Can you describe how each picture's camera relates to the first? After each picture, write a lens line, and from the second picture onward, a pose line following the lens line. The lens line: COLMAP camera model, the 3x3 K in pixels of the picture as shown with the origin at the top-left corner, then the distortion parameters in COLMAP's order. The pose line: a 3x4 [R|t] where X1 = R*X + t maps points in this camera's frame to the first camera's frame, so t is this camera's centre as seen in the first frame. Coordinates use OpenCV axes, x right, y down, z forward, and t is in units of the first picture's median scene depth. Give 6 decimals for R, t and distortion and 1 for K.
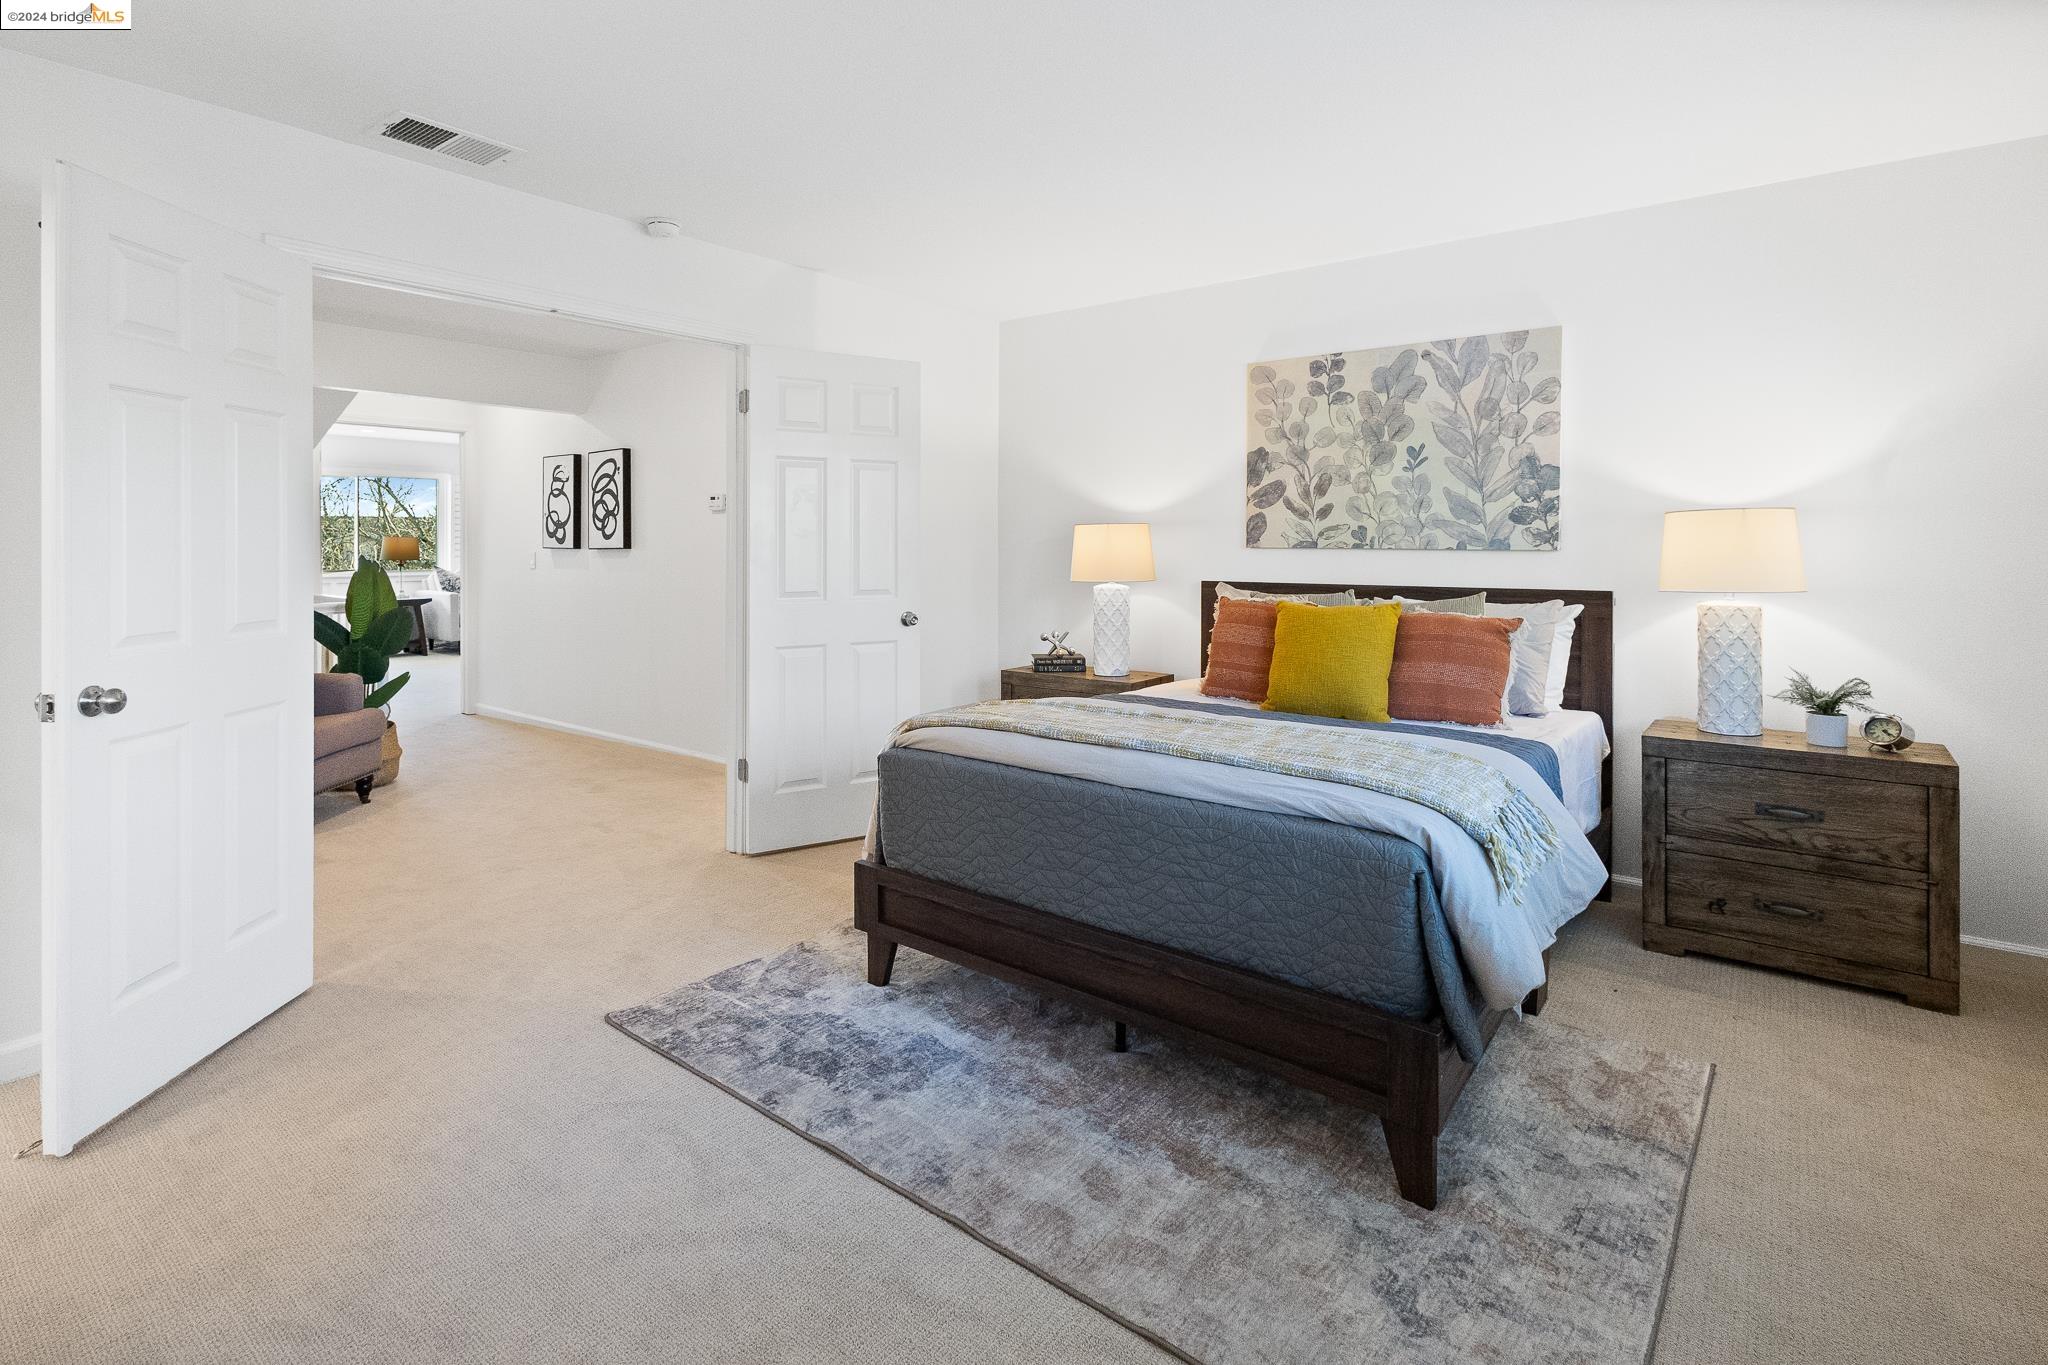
lens RADIAL K [[991.1, 0, 1024.4], [0, 991.1, 531.8], [0, 0, 1]] dist [0.003438, 0.001115]
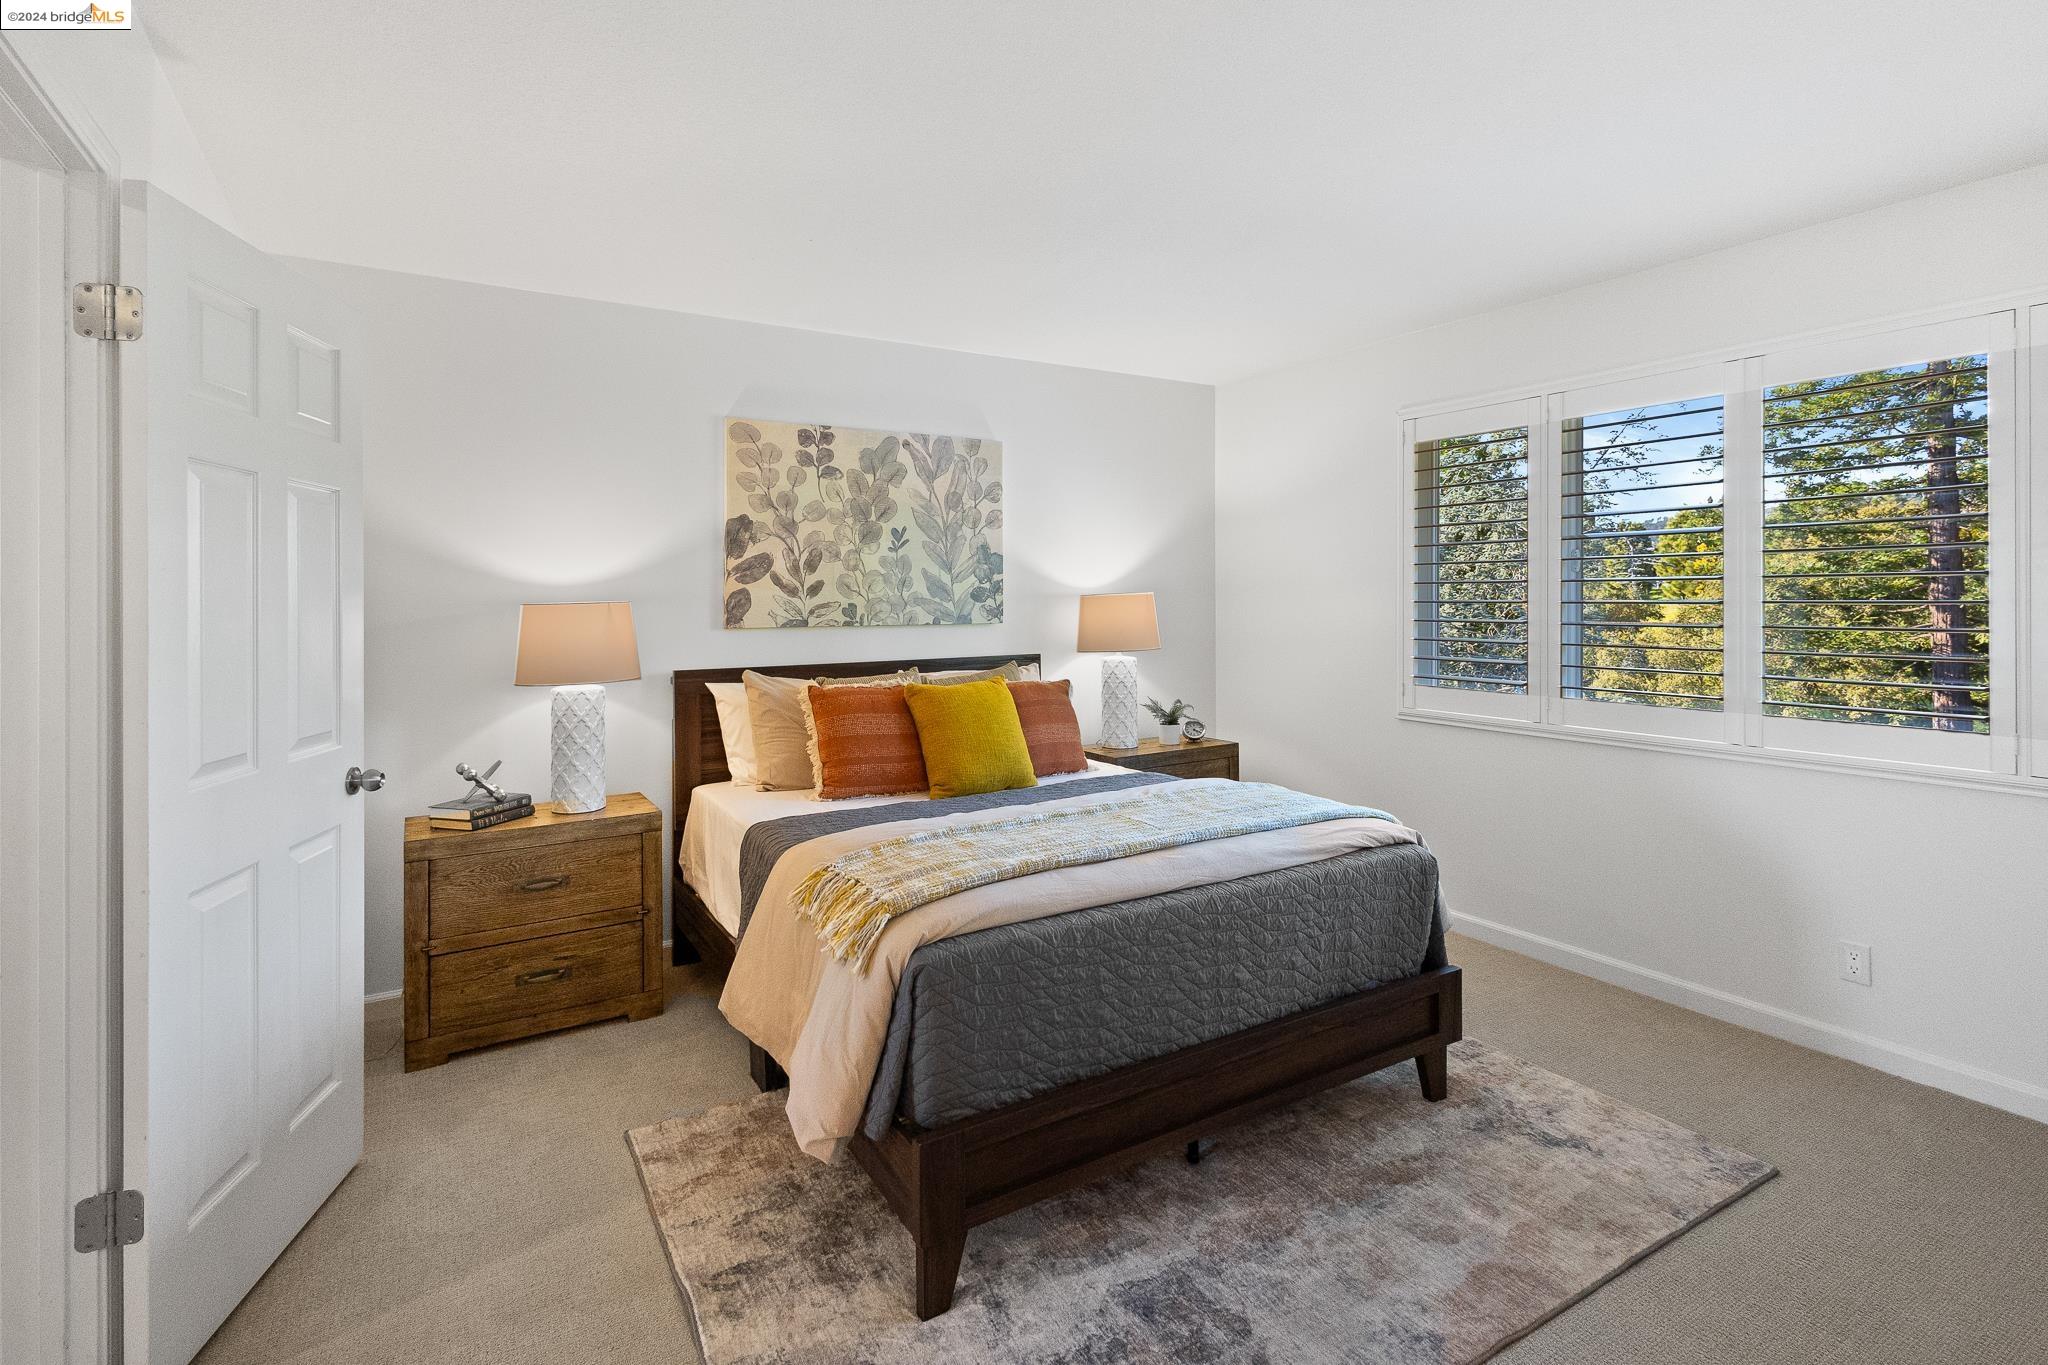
lens RADIAL K [[991.1, 0, 938.9], [0, 991.1, 590.3], [0, 0, 1]] dist [0.003438, 0.001115]
pose [[0.362027, 0.003301, 0.932162, -0.581736], [-0.000527, 0.999994, -0.003337, -0.016578], [-0.932167, 0.000717, 0.362027, 0.577144]]
